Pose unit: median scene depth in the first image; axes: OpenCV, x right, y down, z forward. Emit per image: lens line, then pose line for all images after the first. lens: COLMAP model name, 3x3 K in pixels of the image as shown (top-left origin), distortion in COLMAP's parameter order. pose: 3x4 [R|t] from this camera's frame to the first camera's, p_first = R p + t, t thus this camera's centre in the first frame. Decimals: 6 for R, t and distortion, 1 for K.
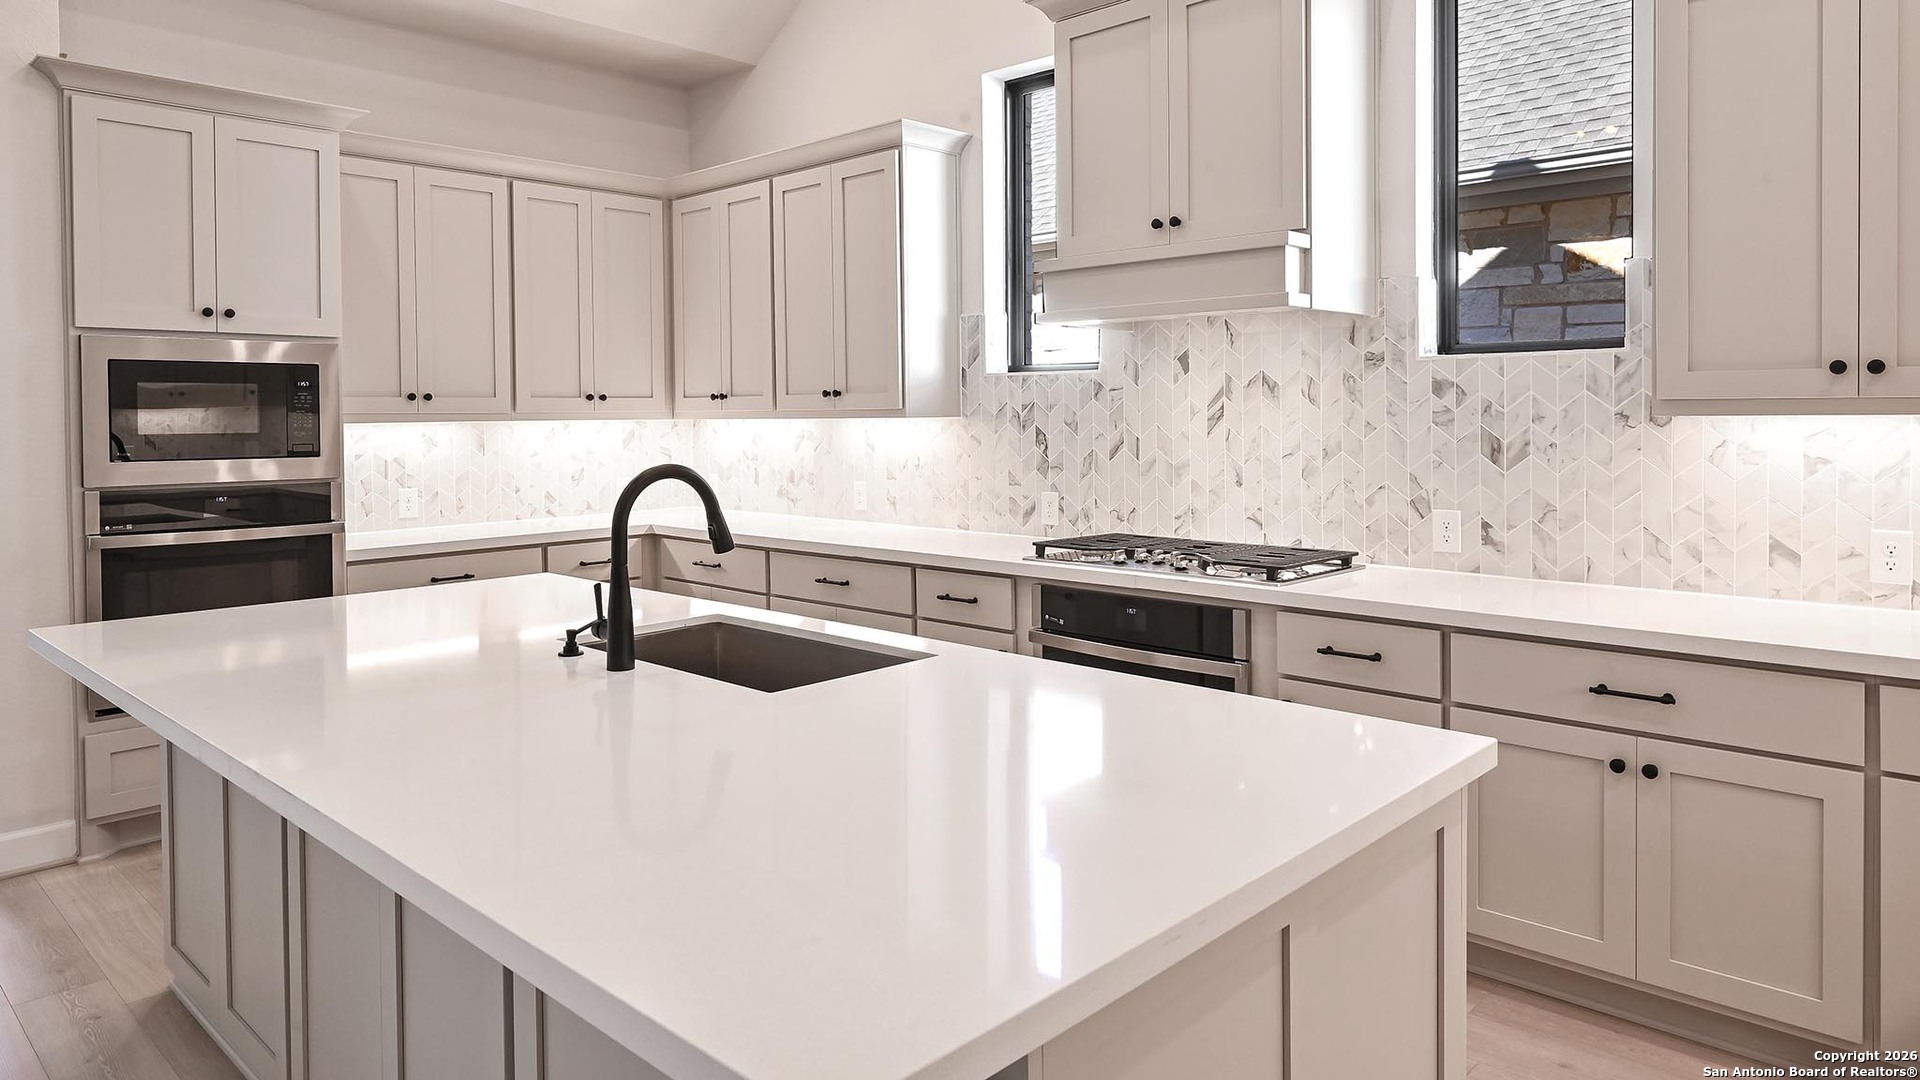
lens RADIAL K [[1187.8, 0, 960.0], [0, 1187.8, 435.3], [0, 0, 1]] dist [-0.014166, 0.003756]
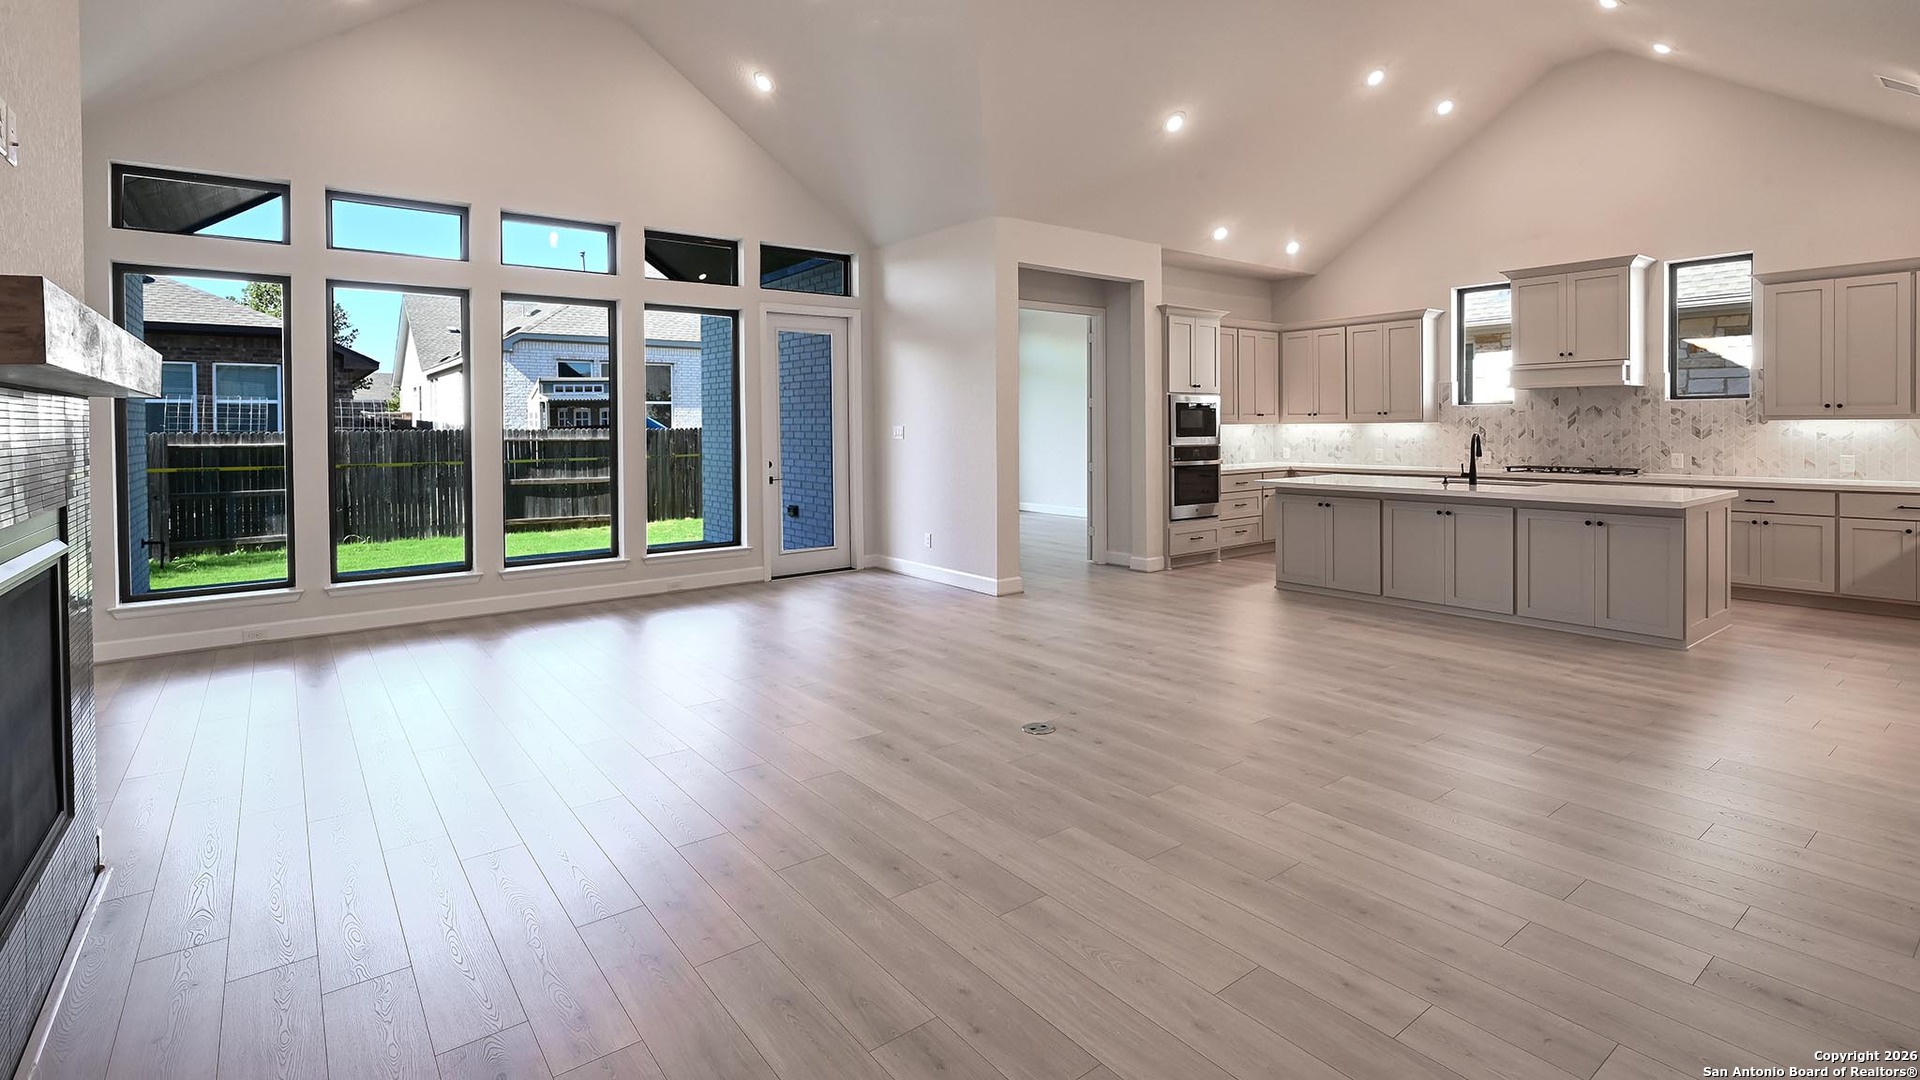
lens RADIAL K [[885.6, 0, 965.9], [0, 885.6, 436.5], [0, 0, 1]] dist [-0.000099, -0.000059]
pose [[0.988402, 0.001755, -0.151849, -0.858654], [-0.002571, 0.999983, -0.005181, 0.032623], [0.151838, 0.005511, 0.988390, -1.232885]]
